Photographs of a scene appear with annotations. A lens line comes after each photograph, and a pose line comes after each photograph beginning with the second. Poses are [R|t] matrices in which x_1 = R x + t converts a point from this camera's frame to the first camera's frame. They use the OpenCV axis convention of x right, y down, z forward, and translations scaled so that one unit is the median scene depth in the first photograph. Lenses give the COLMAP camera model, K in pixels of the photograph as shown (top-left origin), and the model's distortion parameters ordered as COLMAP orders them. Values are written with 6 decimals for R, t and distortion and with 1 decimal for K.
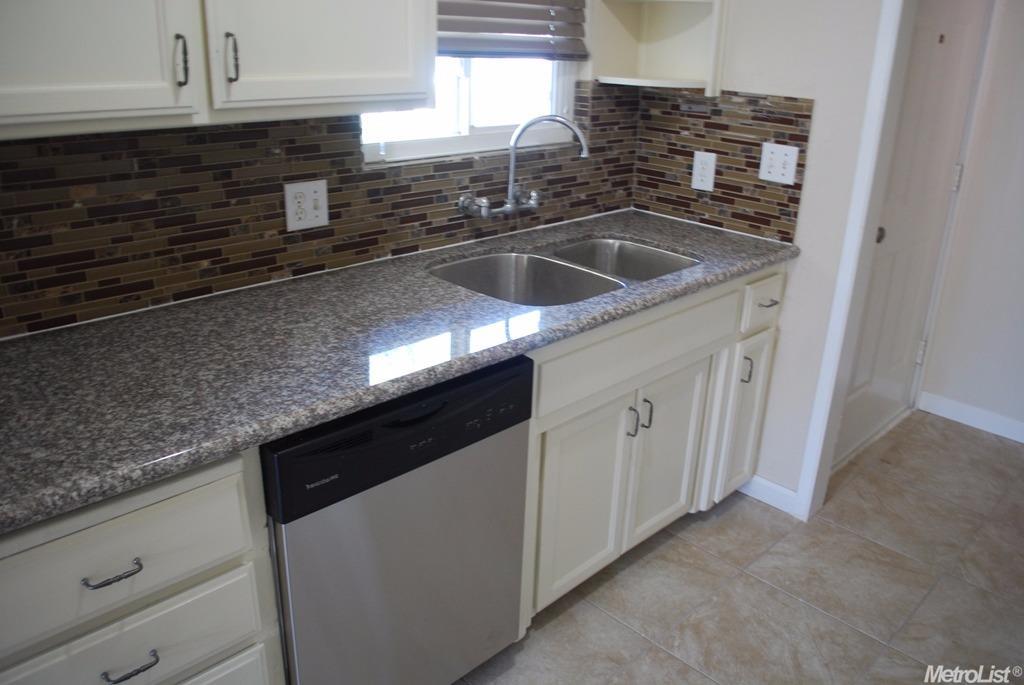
lens RADIAL K [[806.9, 0, 512.8], [0, 806.9, 344.3], [0, 0, 1]] dist [-0.091241, 0.015874]
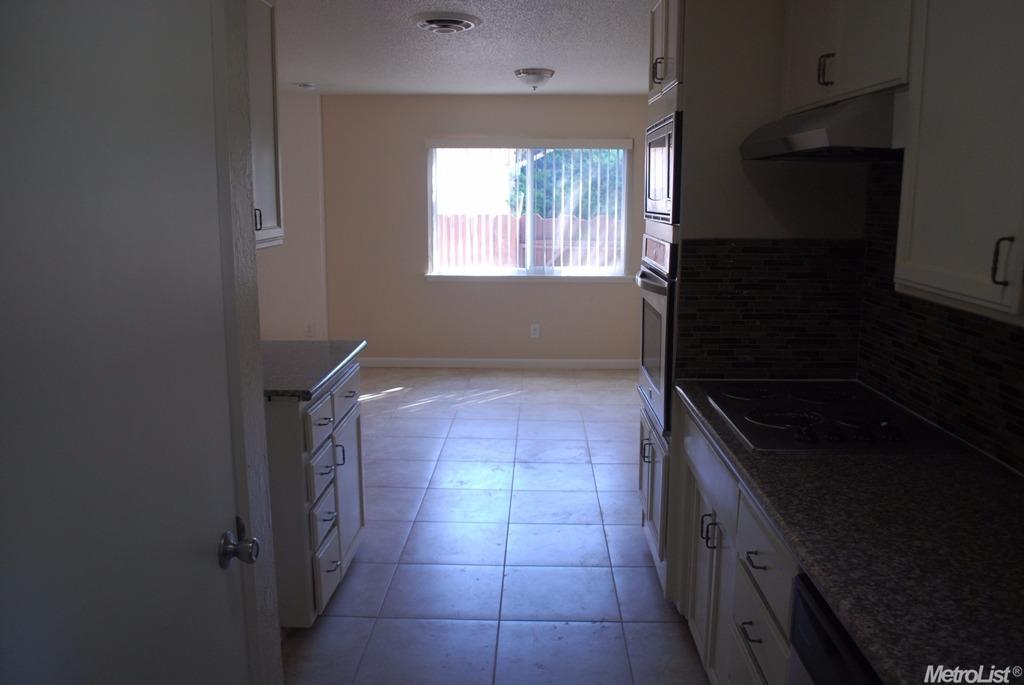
lens RADIAL K [[806.9, 0, 511.2], [0, 806.9, 341.1], [0, 0, 1]] dist [-0.091241, 0.015874]
pose [[-0.724808, 0.087212, -0.683409, 0.478812], [-0.276453, 0.871776, 0.404451, -0.319768], [0.631052, 0.482080, -0.607760, 0.797245]]
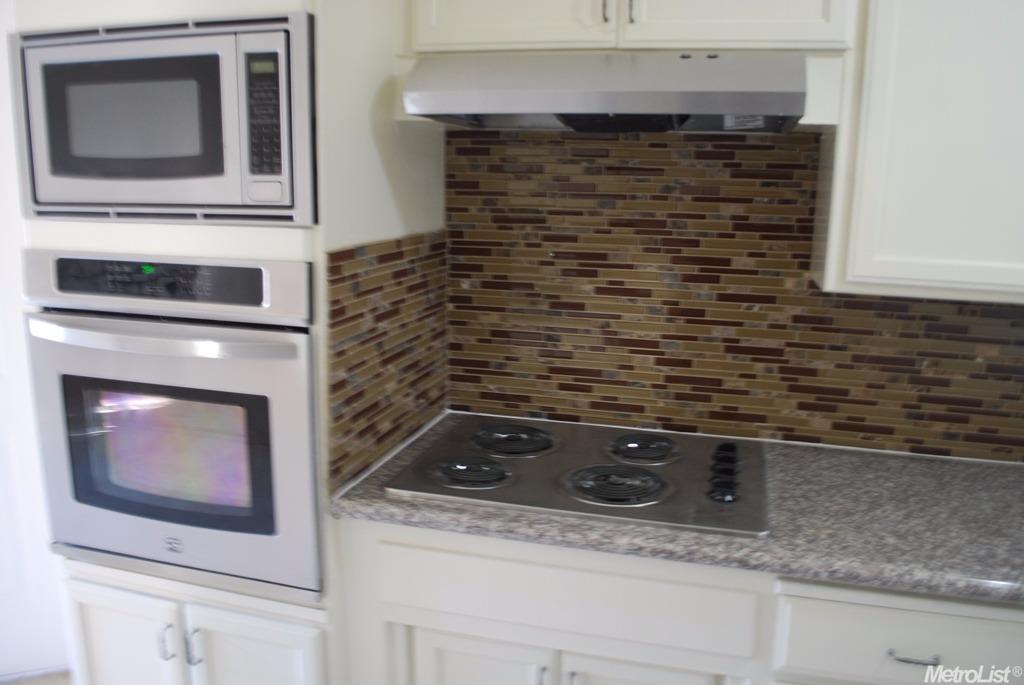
lens RADIAL K [[806.9, 0, 515.9], [0, 806.9, 339.6], [0, 0, 1]] dist [-0.091241, 0.015874]
pose [[0.497319, 0.146092, -0.855179, 0.072251], [-0.318212, 0.947737, -0.023149, 0.030969], [0.807103, 0.283641, 0.517815, -0.132005]]
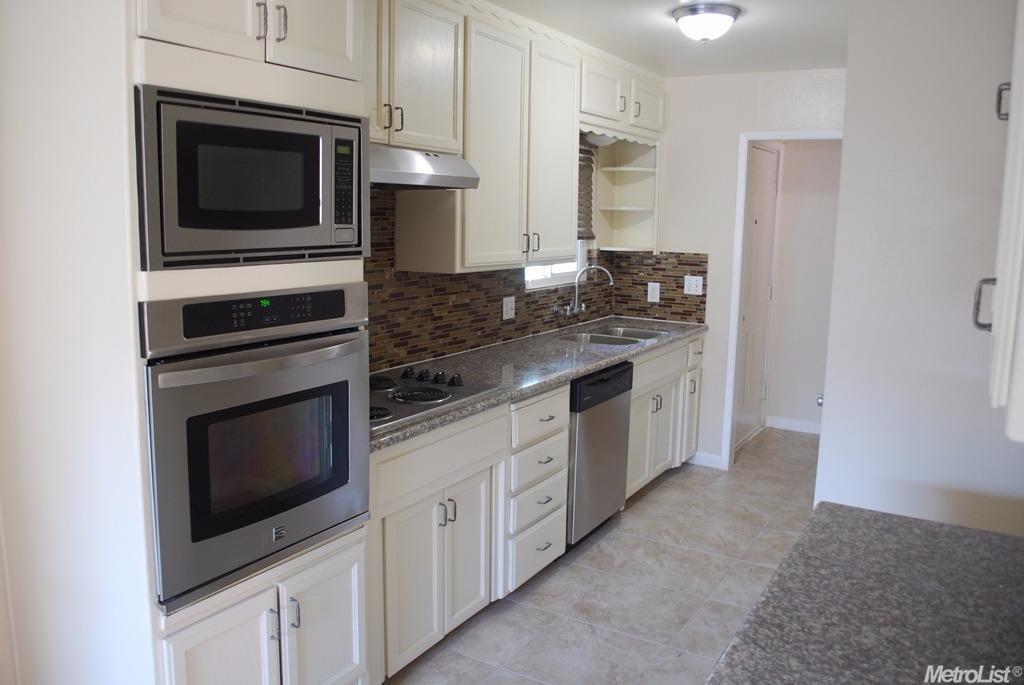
lens RADIAL K [[806.9, 0, 520.4], [0, 806.9, 345.6], [0, 0, 1]] dist [-0.091241, 0.015874]
pose [[0.969574, -0.055959, 0.238315, -0.709058], [0.102843, 0.976556, -0.189107, 0.318507], [-0.222146, 0.207862, 0.952599, -0.989487]]
